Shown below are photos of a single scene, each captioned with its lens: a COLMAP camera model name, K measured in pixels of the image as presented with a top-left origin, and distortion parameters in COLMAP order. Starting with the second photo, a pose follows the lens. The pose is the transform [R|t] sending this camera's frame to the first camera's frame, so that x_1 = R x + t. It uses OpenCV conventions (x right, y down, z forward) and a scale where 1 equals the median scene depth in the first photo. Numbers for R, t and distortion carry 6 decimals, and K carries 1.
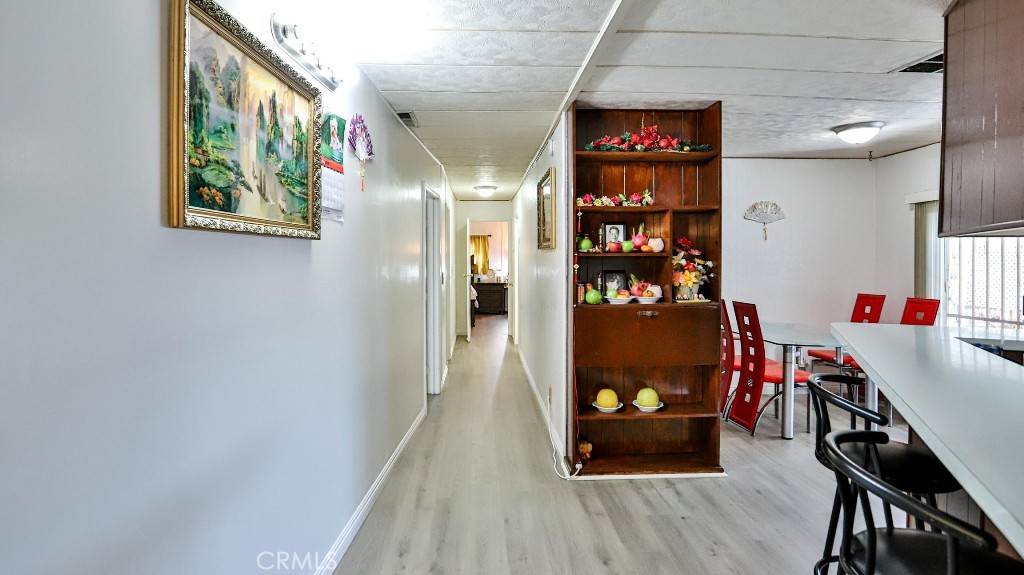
lens RADIAL K [[509.0, 0, 512.0], [0, 509.0, 287.5], [0, 0, 1]] dist [-0.025905, 0.001603]
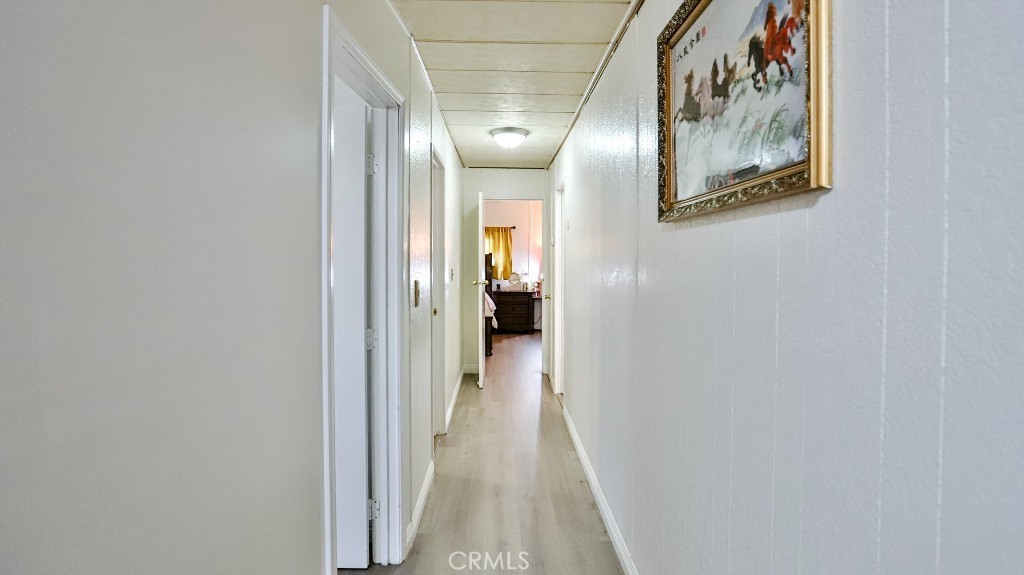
lens RADIAL K [[509.0, 0, 512.0], [0, 509.0, 287.5], [0, 0, 1]] dist [-0.025905, 0.001603]
pose [[0.999141, 0.002774, -0.041347, -0.017142], [-0.002993, 0.999982, -0.005238, -0.012178], [0.041332, 0.005357, 0.999131, 0.306583]]
